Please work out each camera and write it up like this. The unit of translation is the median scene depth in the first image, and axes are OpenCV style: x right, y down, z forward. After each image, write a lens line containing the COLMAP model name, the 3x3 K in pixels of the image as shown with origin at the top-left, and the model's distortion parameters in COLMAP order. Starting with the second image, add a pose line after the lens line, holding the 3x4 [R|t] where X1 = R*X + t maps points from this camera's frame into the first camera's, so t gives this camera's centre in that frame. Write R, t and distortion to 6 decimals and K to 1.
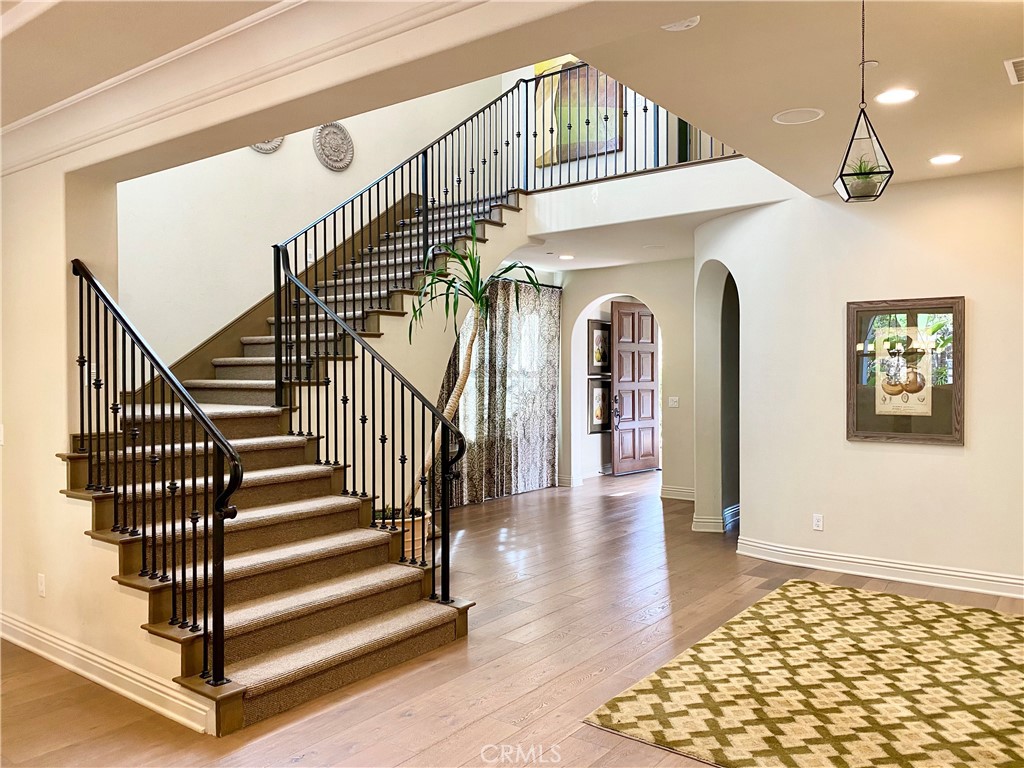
lens RADIAL K [[781.0, 0, 512.0], [0, 781.0, 384.0], [0, 0, 1]] dist [0.120840, -0.194924]
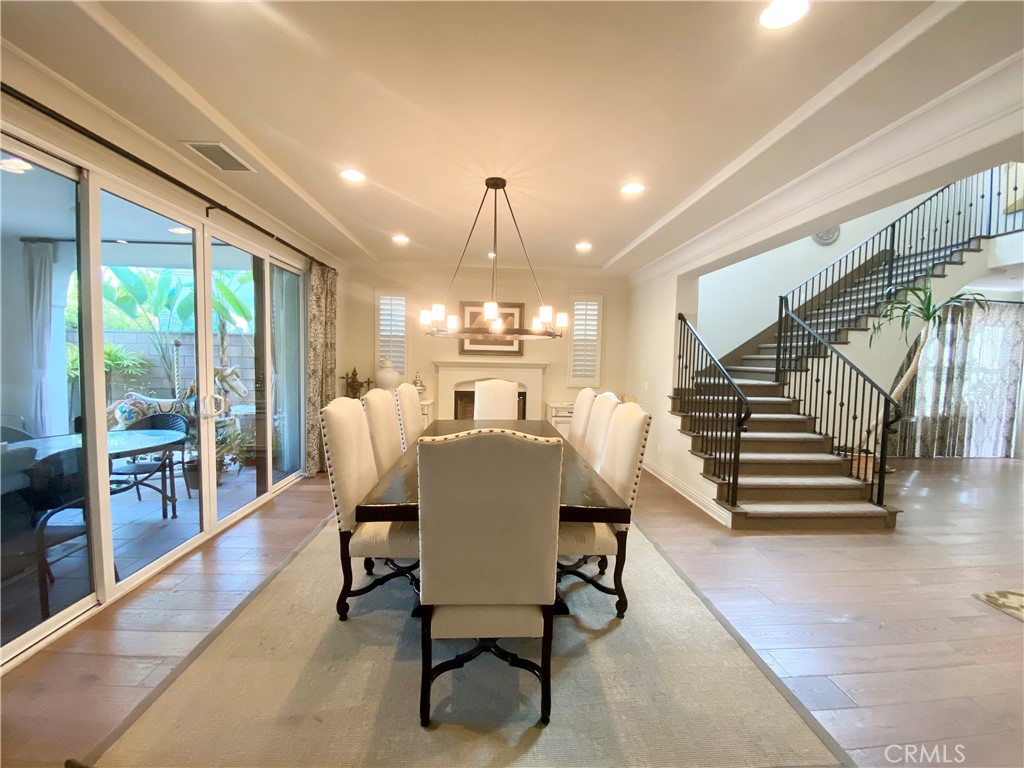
lens RADIAL K [[417.8, 0, 513.4], [0, 417.8, 381.5], [0, 0, 1]] dist [0.032165, -0.025163]
pose [[0.650211, 0.059619, -0.757411, 0.058021], [-0.034800, 0.998207, 0.048699, 0.000380], [0.758957, -0.005306, 0.651120, -0.130454]]
